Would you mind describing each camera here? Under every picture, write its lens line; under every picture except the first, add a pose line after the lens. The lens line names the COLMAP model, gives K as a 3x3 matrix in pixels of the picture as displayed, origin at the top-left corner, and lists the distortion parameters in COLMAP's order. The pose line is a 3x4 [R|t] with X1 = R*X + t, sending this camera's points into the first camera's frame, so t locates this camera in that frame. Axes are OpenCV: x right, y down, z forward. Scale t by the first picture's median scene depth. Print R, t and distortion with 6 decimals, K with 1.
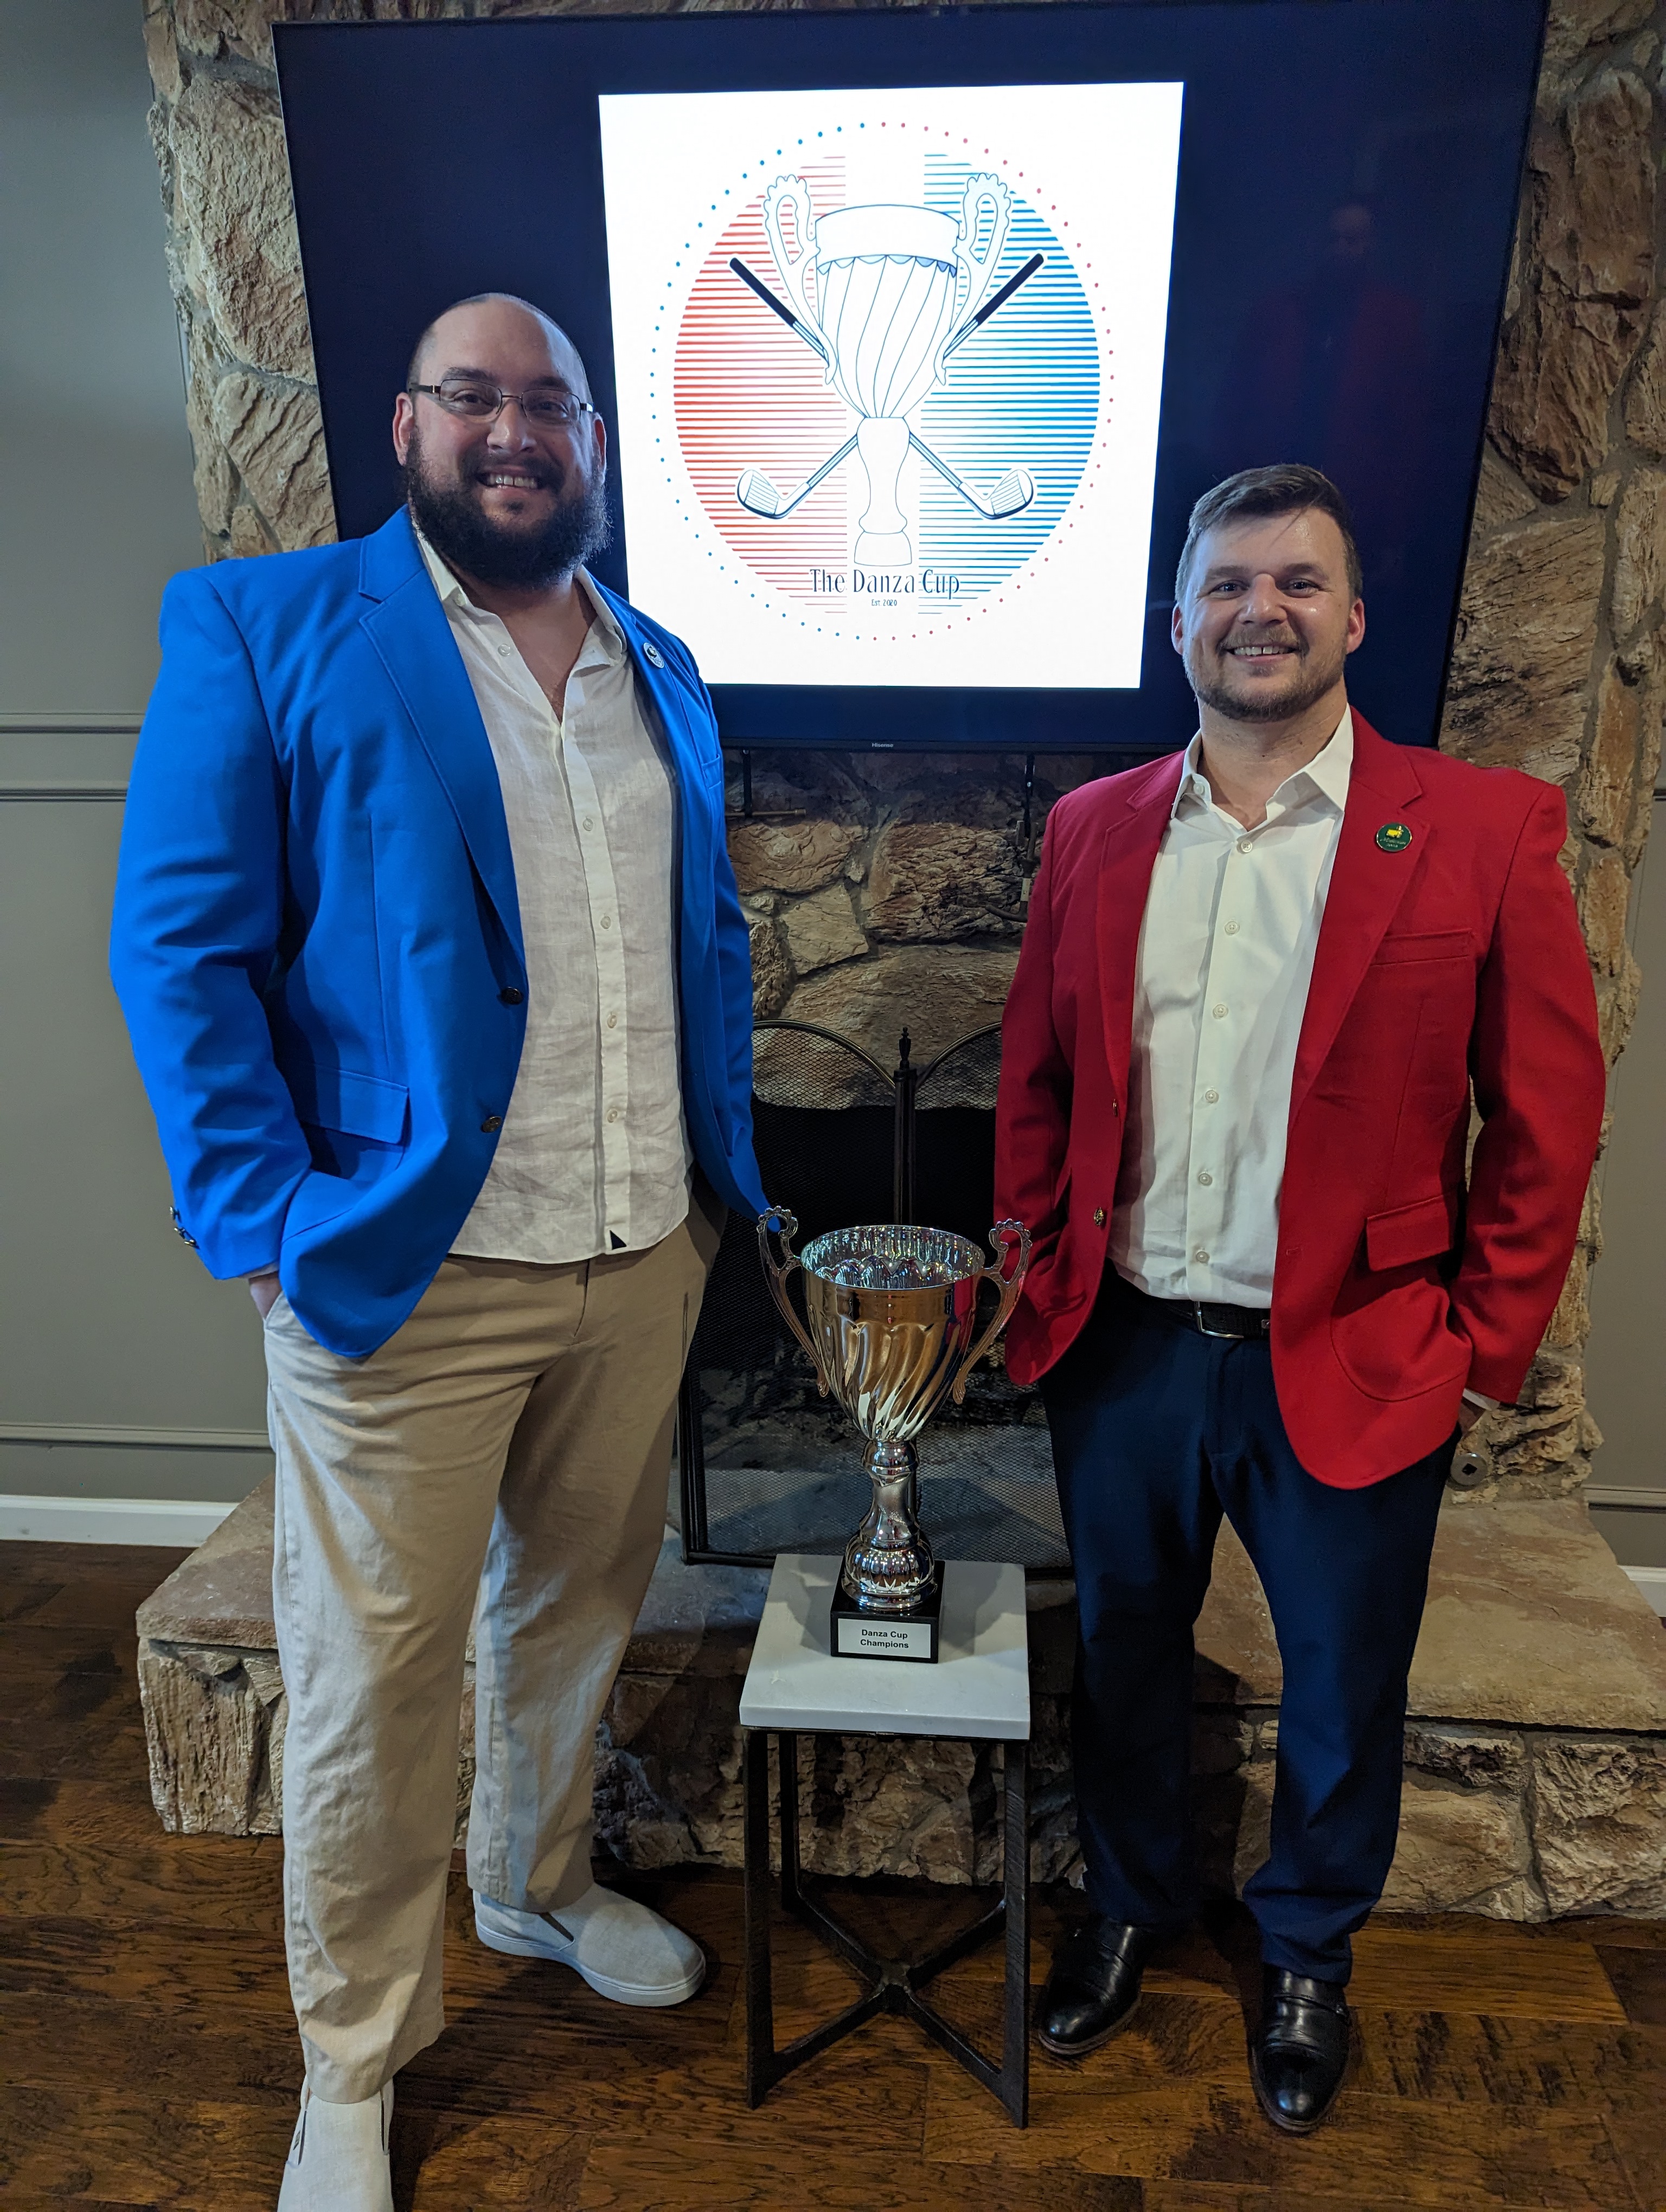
lens RADIAL K [[1546.0, 0, 846.7], [0, 1546.0, 1119.5], [0, 0, 1]] dist [0.064461, -0.055386]
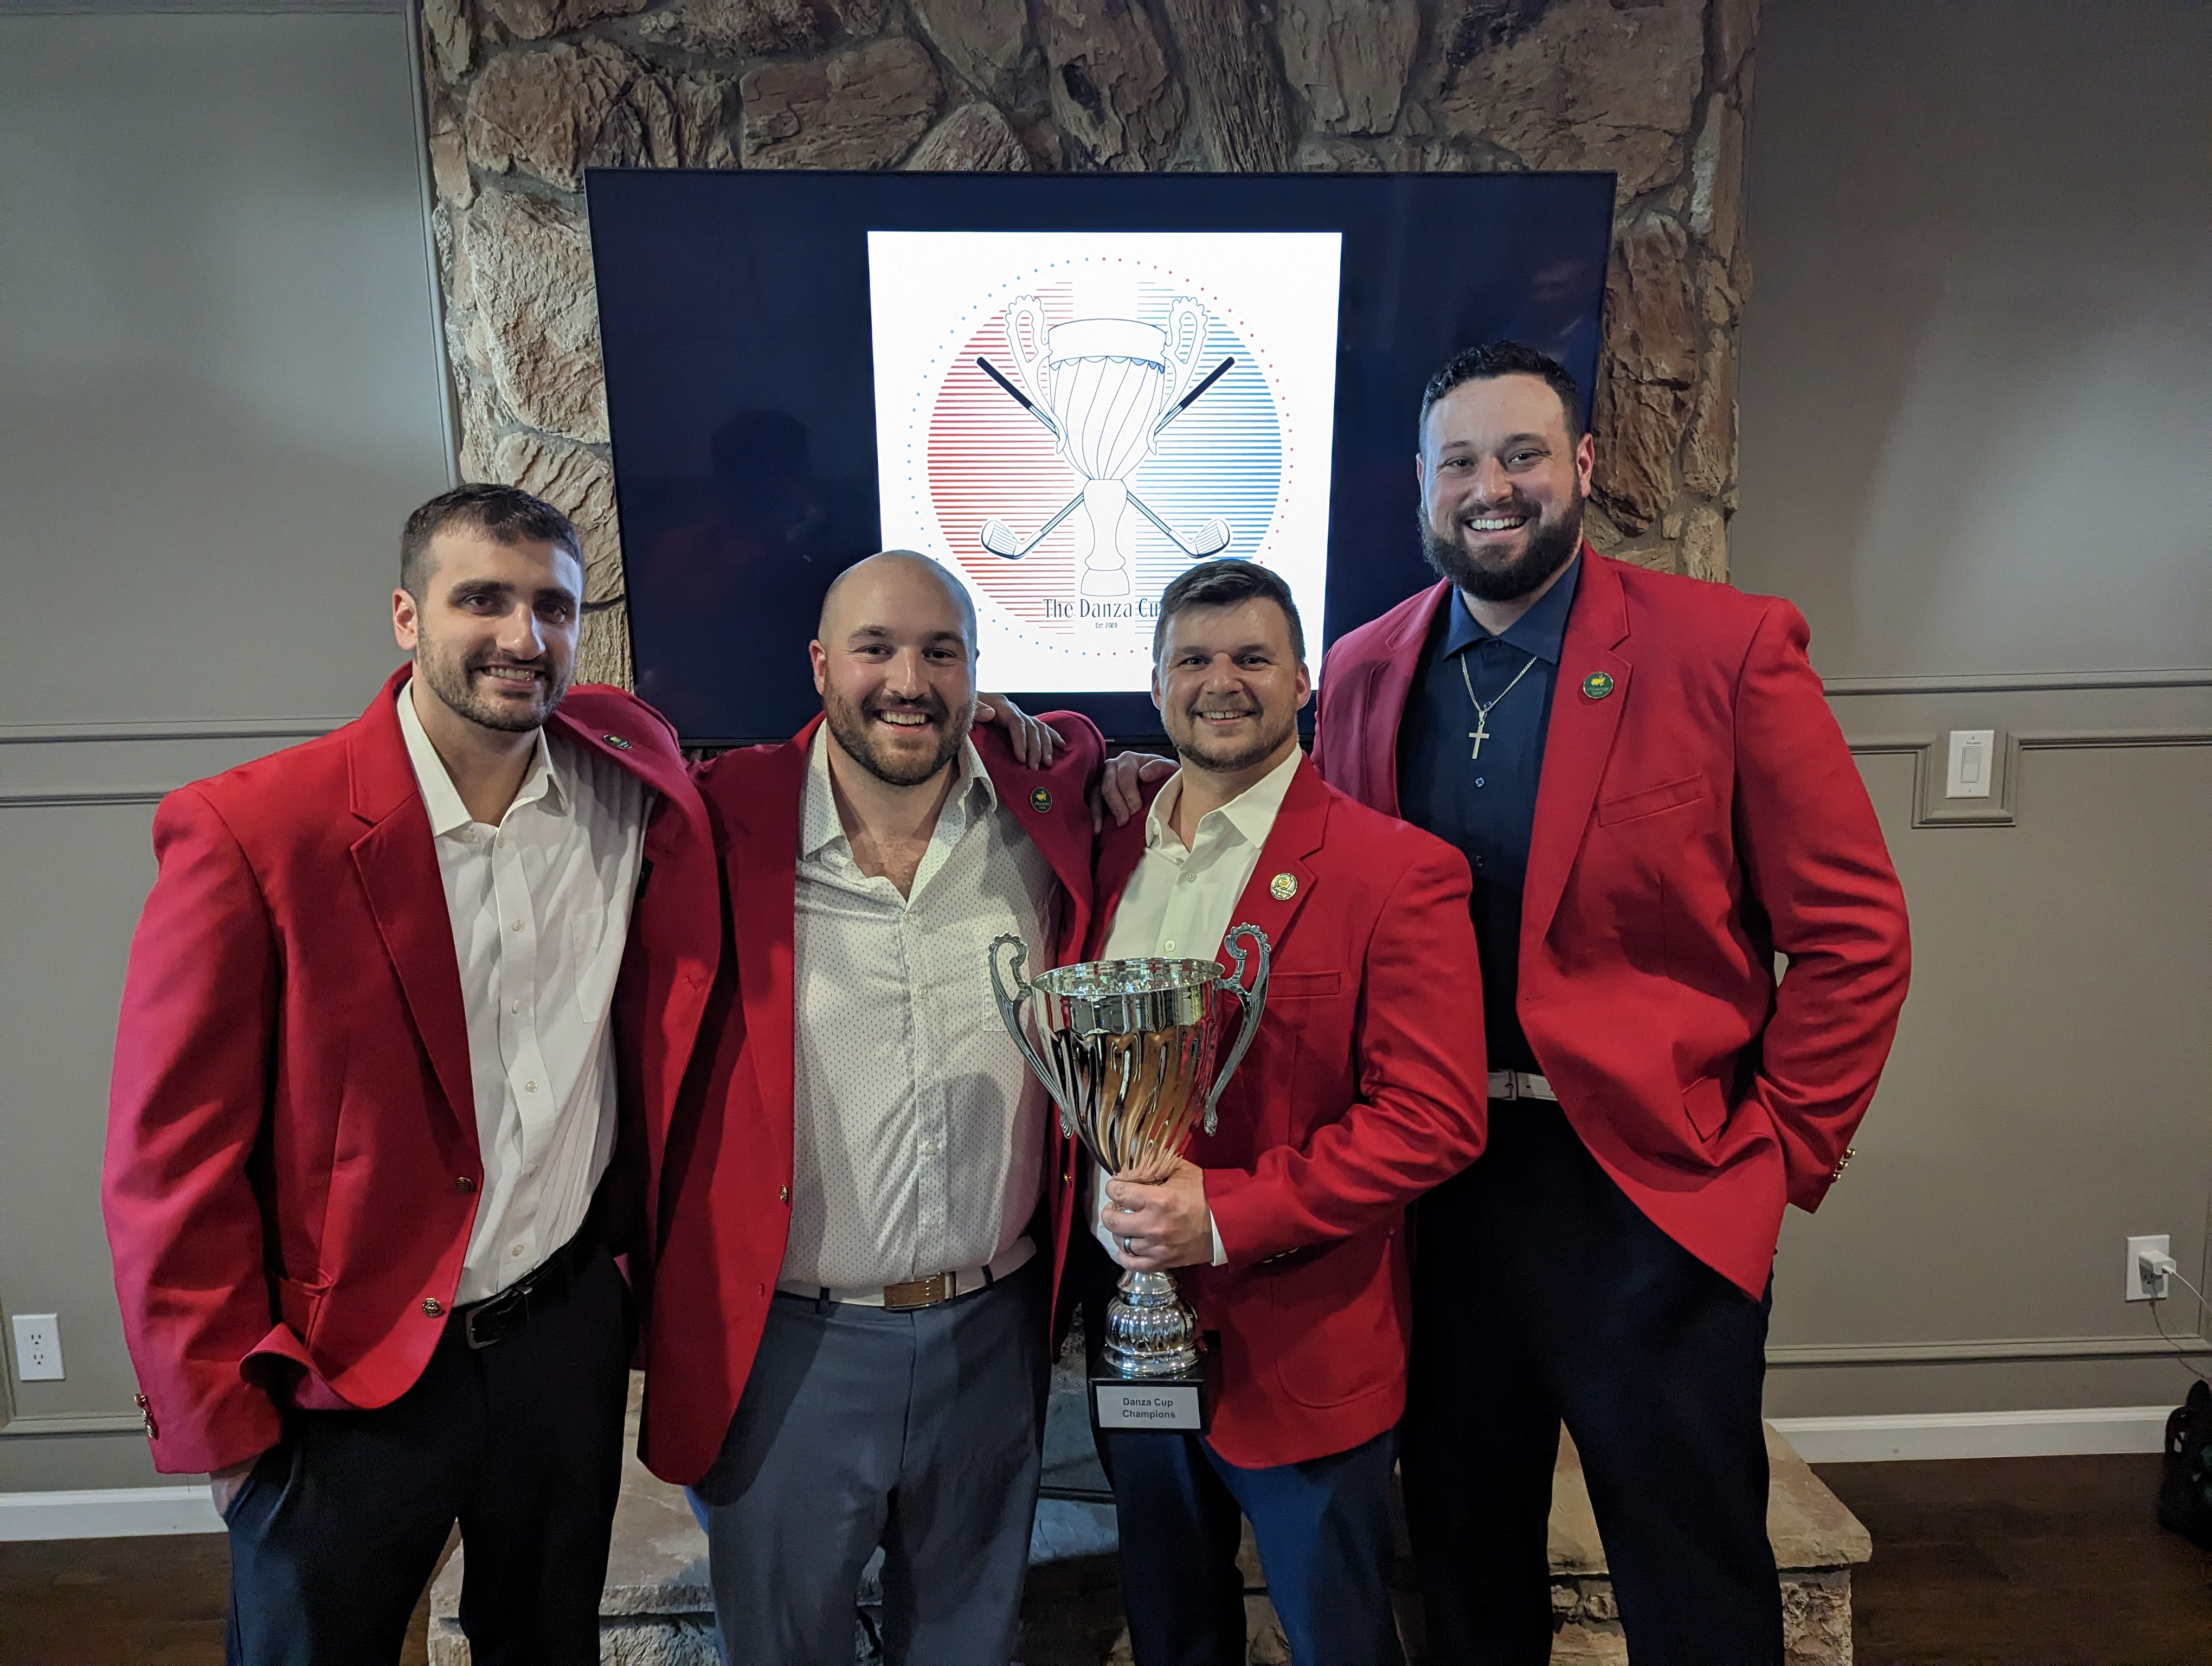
lens RADIAL K [[1546.0, 0, 1093.5], [0, 1546.0, 833.1], [0, 0, 1]] dist [0.064461, -0.055386]
pose [[0.990888, -0.037414, 0.129385, -0.141901], [0.051449, 0.992939, -0.106889, -0.050506], [-0.124472, 0.112571, 0.985817, -0.134807]]
